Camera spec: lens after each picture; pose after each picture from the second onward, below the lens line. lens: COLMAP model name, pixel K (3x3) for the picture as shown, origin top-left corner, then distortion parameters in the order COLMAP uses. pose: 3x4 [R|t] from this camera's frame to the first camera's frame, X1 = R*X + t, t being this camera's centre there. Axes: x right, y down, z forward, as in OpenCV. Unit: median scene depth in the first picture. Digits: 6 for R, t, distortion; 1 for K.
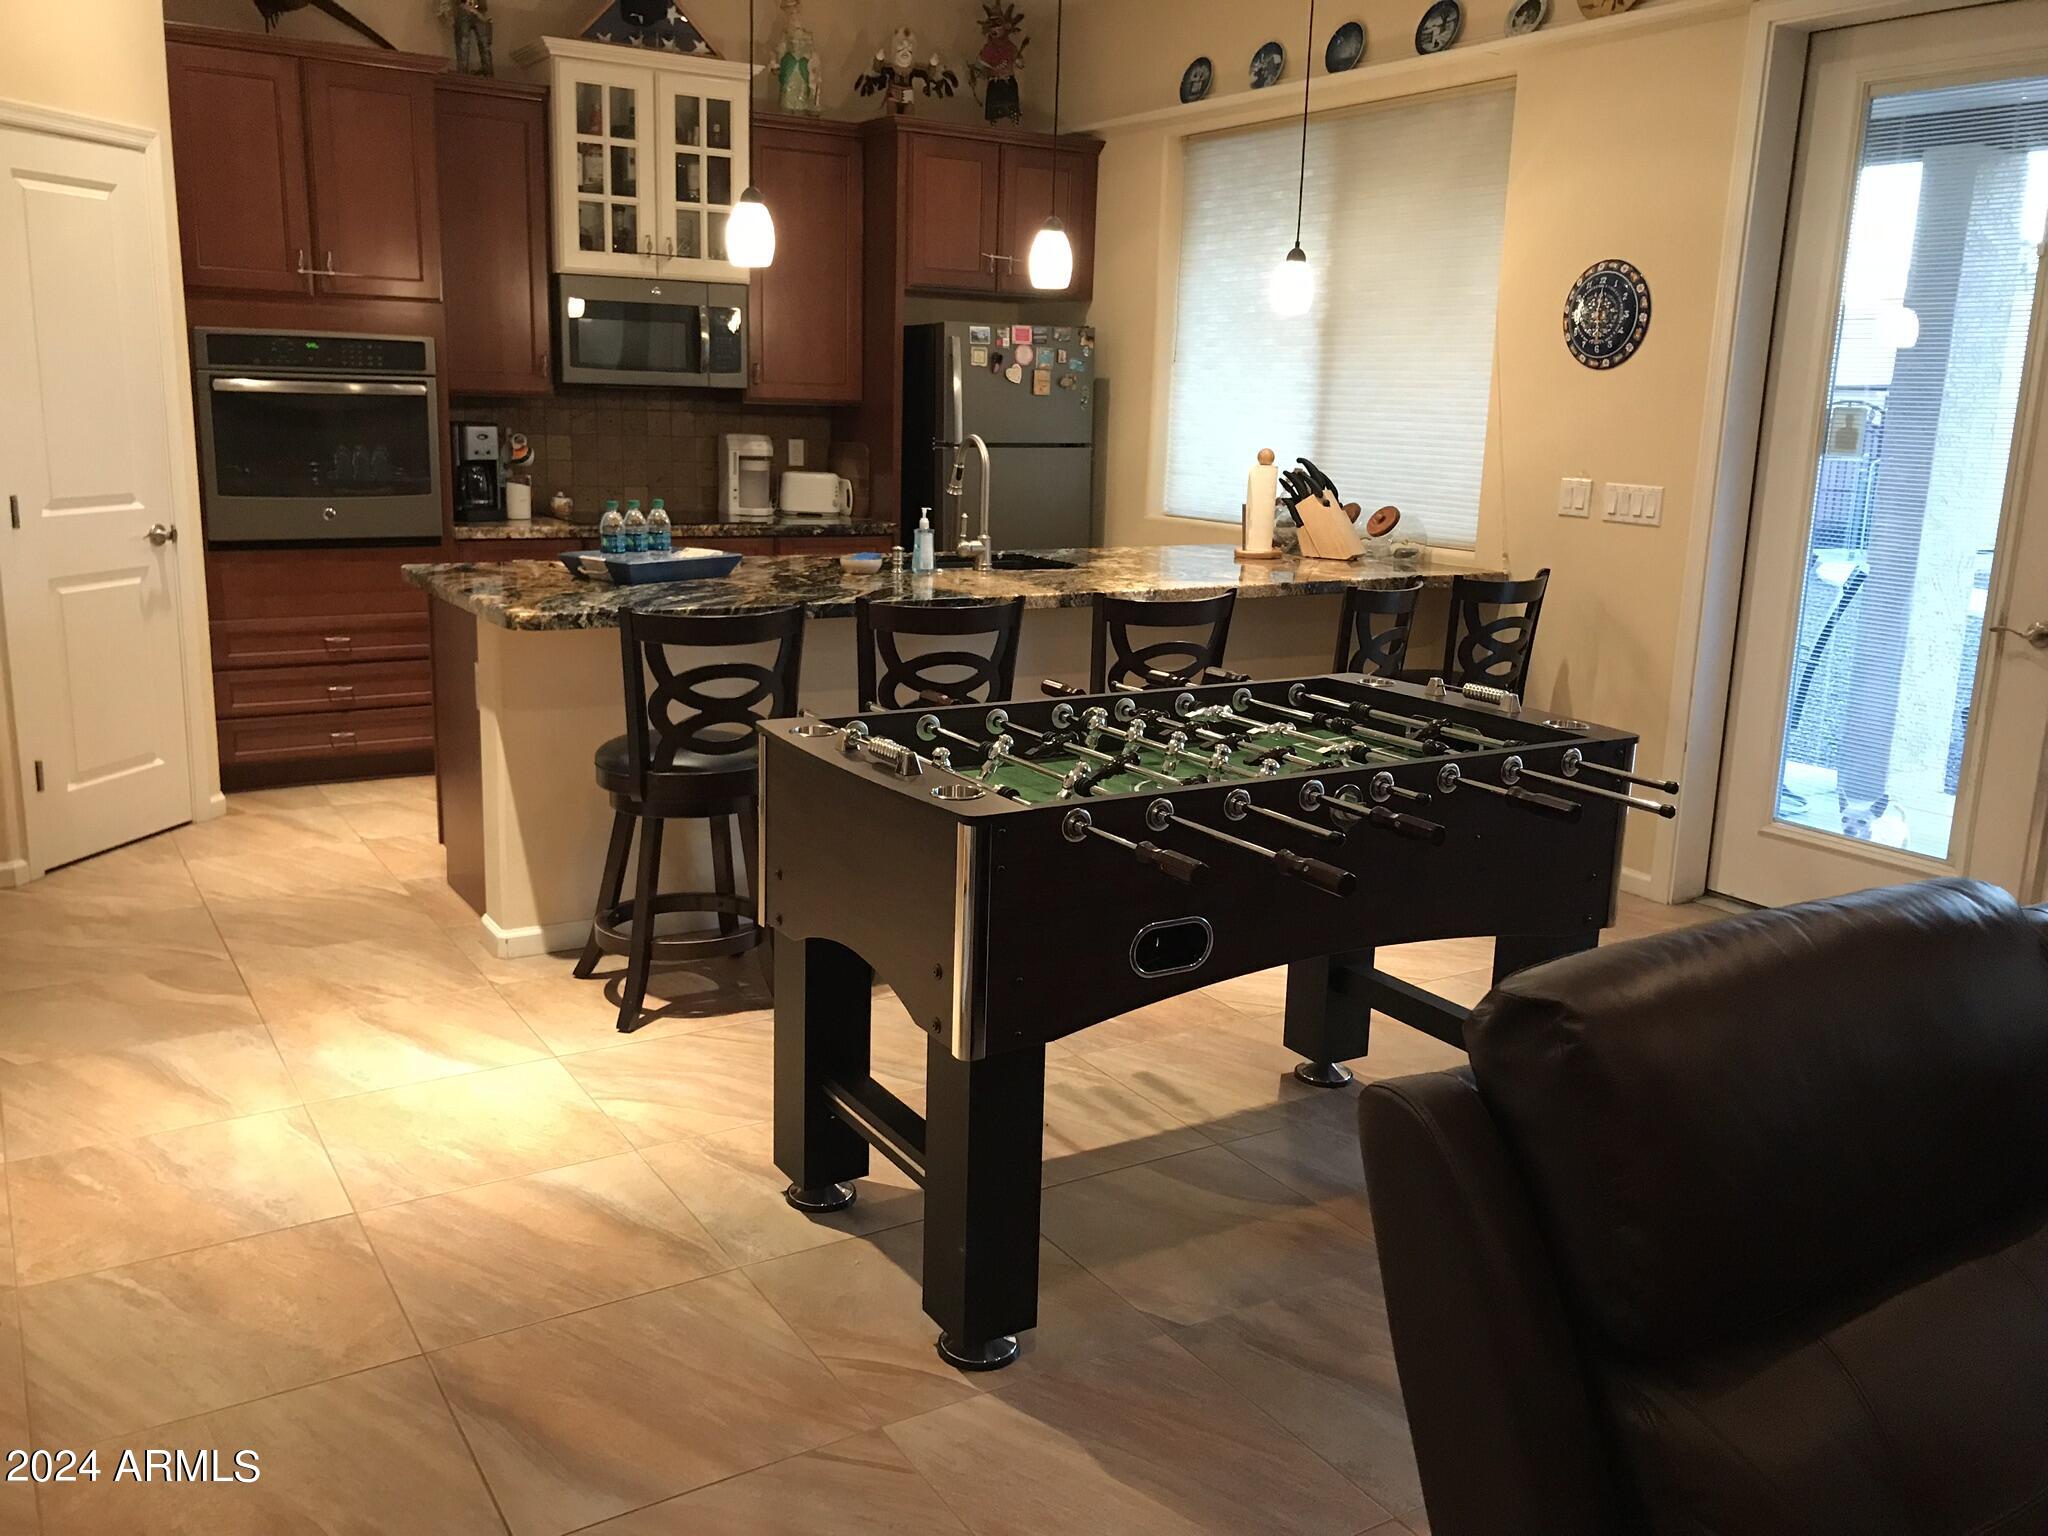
lens RADIAL K [[1686.4, 0, 1027.3], [0, 1686.4, 764.9], [0, 0, 1]] dist [0.006839, 0.001089]
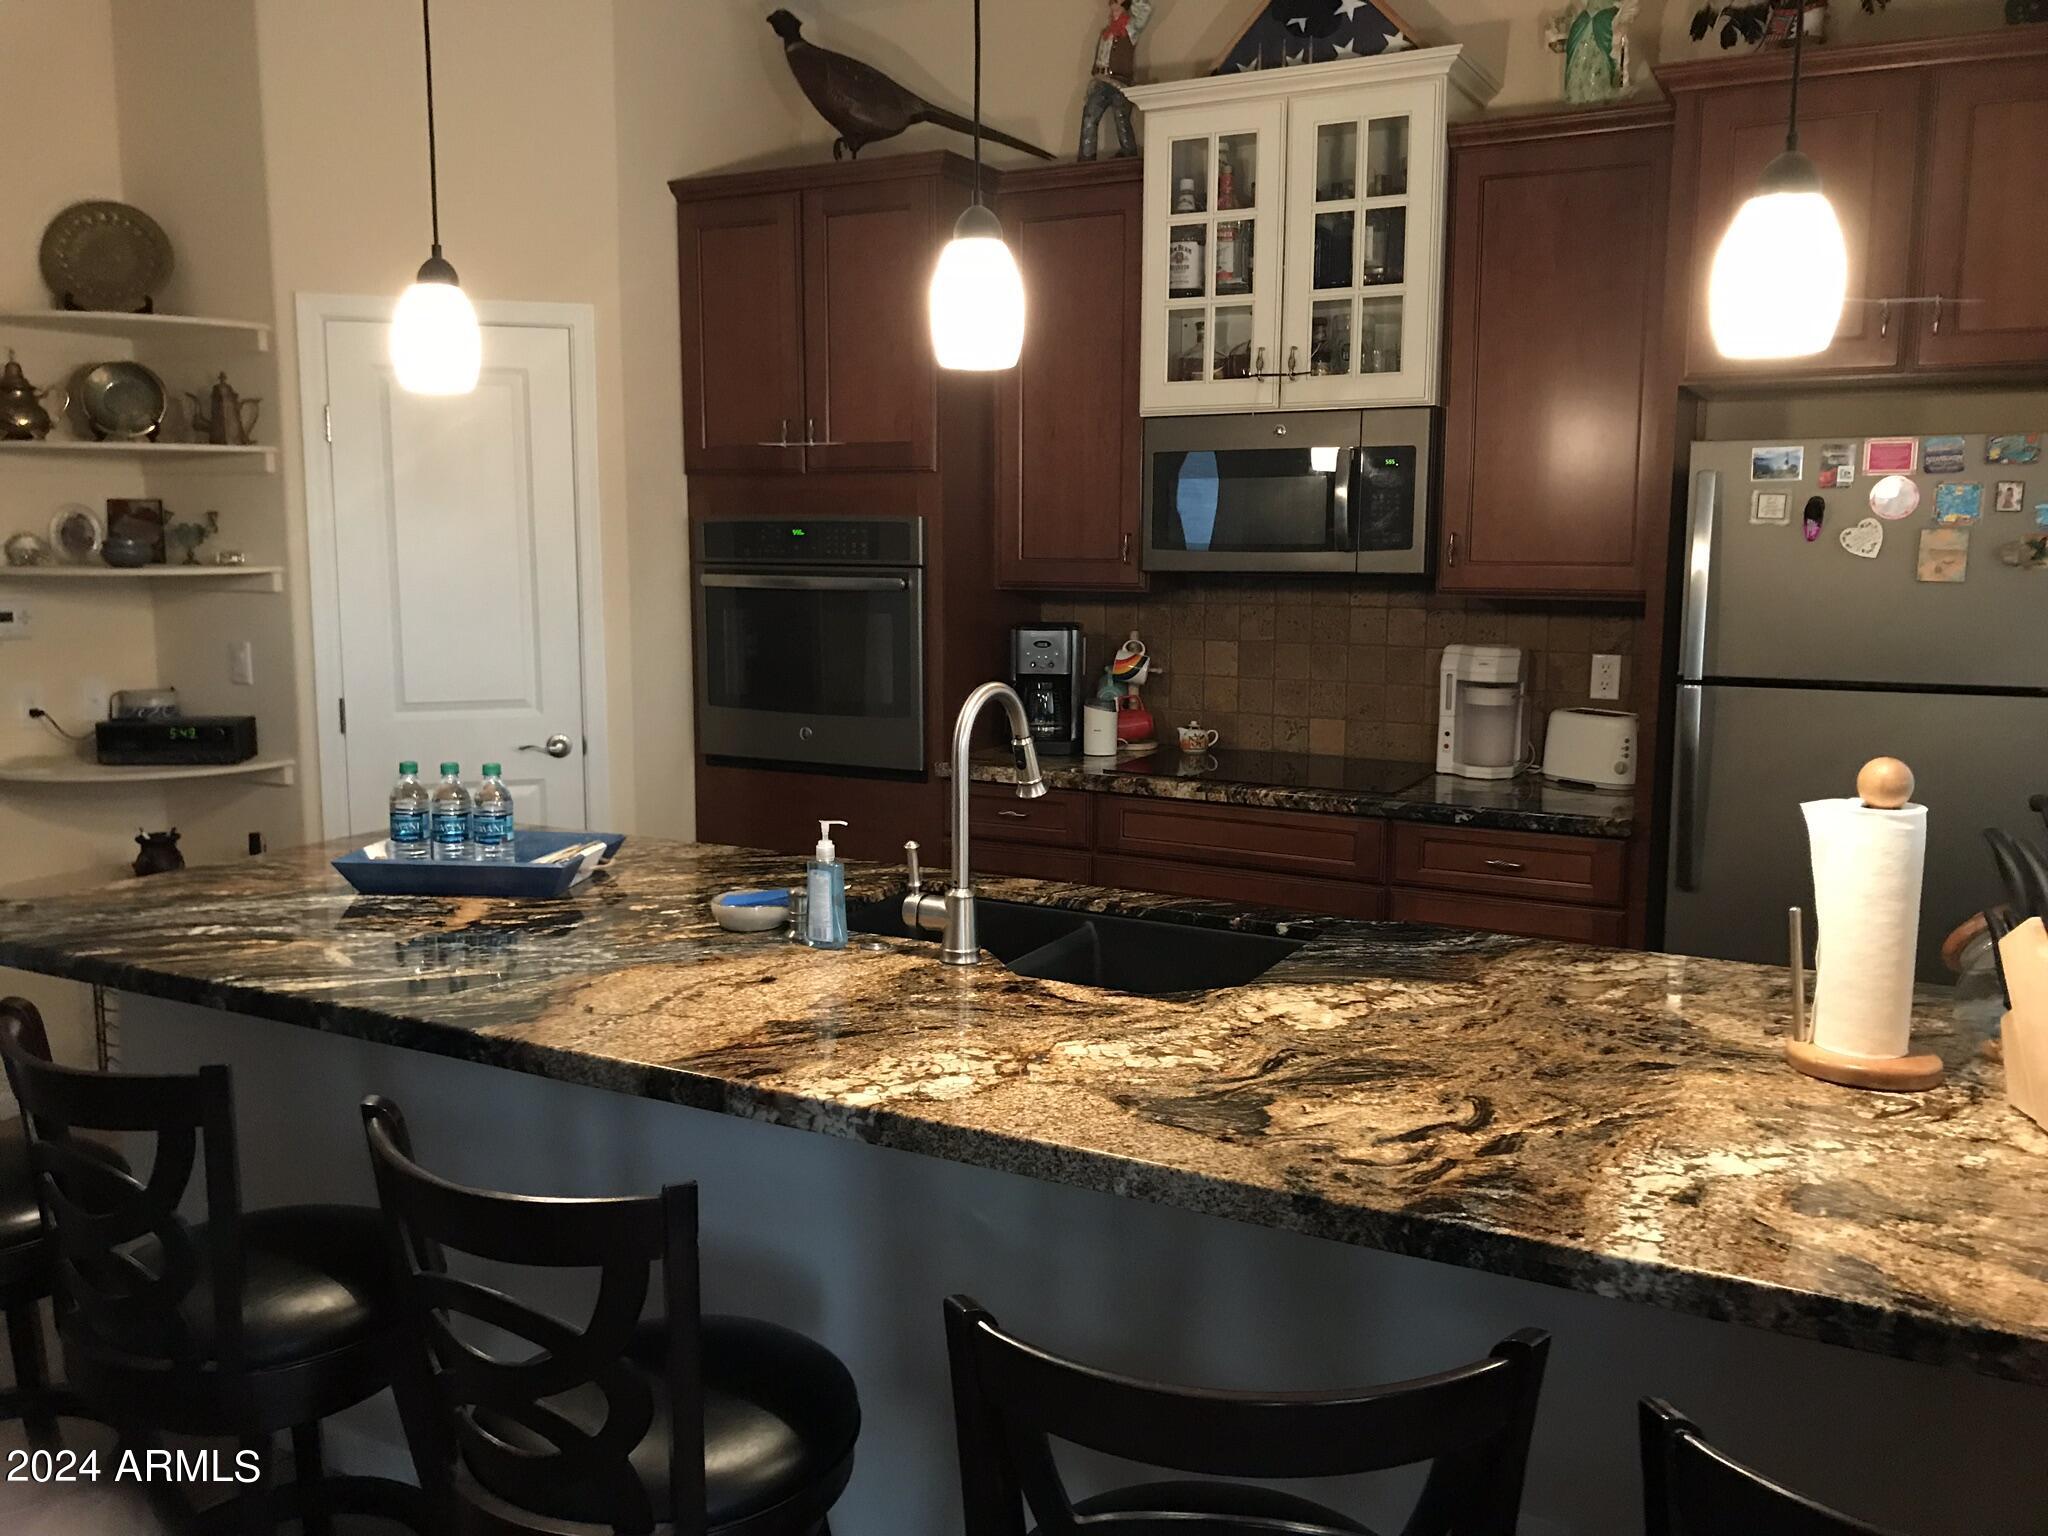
lens RADIAL K [[1713.6, 0, 1025.1], [0, 1713.6, 776.7], [0, 0, 1]] dist [0.020859, 0.012305]
pose [[0.483625, 0.099454, -0.869607, 0.392775], [-0.174030, 0.984613, 0.015821, -0.171693], [0.857800, 0.143686, 0.493491, 0.735746]]
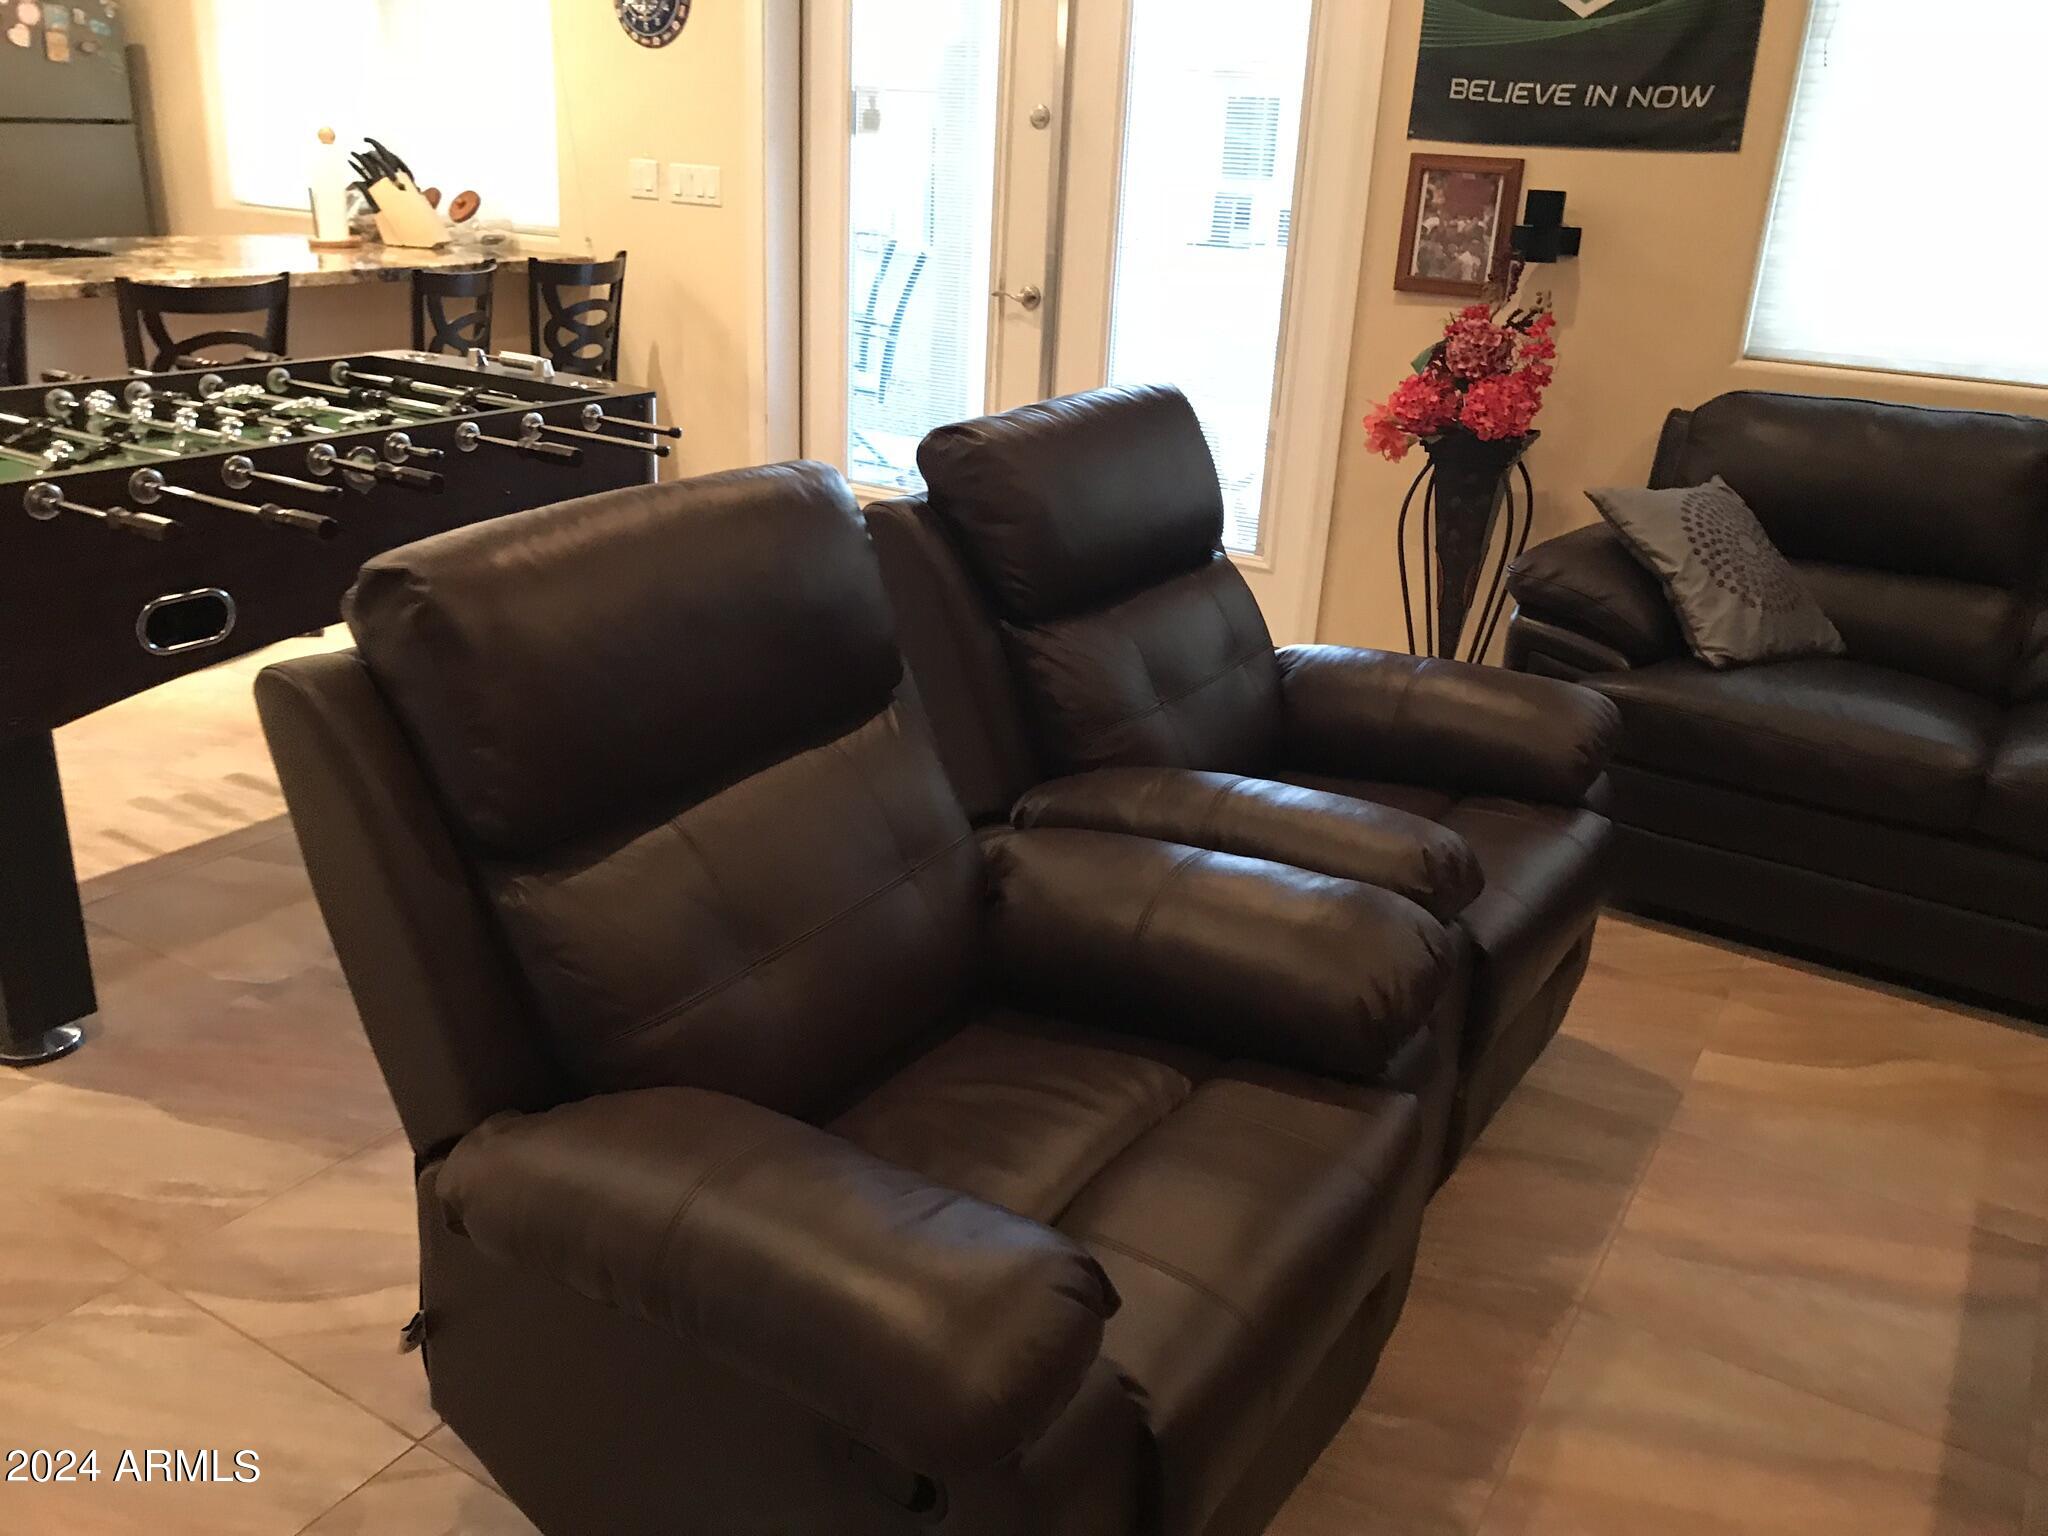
lens RADIAL K [[1701.1, 0, 1019.4], [0, 1701.1, 753.8], [0, 0, 1]] dist [0.001725, 0.005761]
pose [[0.901245, -0.136667, 0.411193, 0.058335], [0.072662, 0.983187, 0.167521, 0.029544], [-0.427174, -0.121100, 0.896023, -0.068919]]
